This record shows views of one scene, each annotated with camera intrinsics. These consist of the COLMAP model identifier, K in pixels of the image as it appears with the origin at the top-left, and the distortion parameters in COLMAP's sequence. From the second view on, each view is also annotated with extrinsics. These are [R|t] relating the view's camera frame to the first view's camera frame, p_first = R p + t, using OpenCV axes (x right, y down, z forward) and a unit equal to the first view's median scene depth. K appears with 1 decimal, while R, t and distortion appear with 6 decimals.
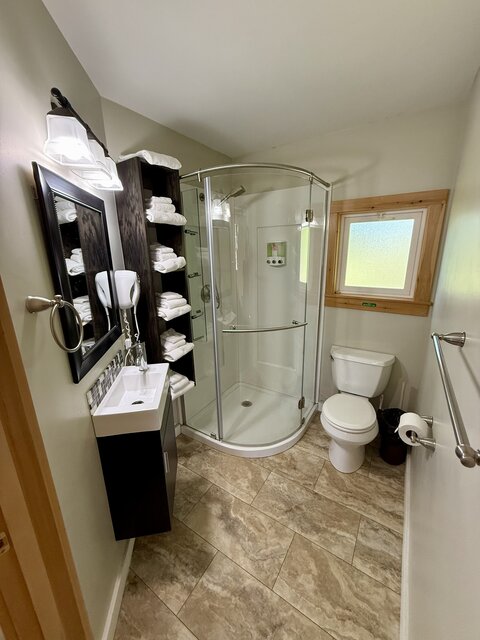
lens RADIAL K [[255.5, 0, 239.1], [0, 255.5, 318.8], [0, 0, 1]] dist [-0.001419, 0.001121]
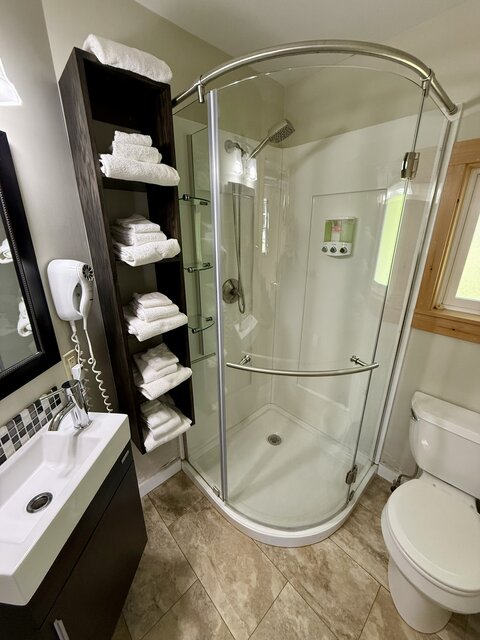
lens RADIAL K [[255.5, 0, 240.3], [0, 255.5, 317.7], [0, 0, 1]] dist [-0.001419, 0.001121]
pose [[0.971587, 0.101155, -0.213976, 0.078777], [-0.084677, 0.992790, 0.084843, -0.108327], [0.221016, -0.064313, 0.973147, 0.379838]]
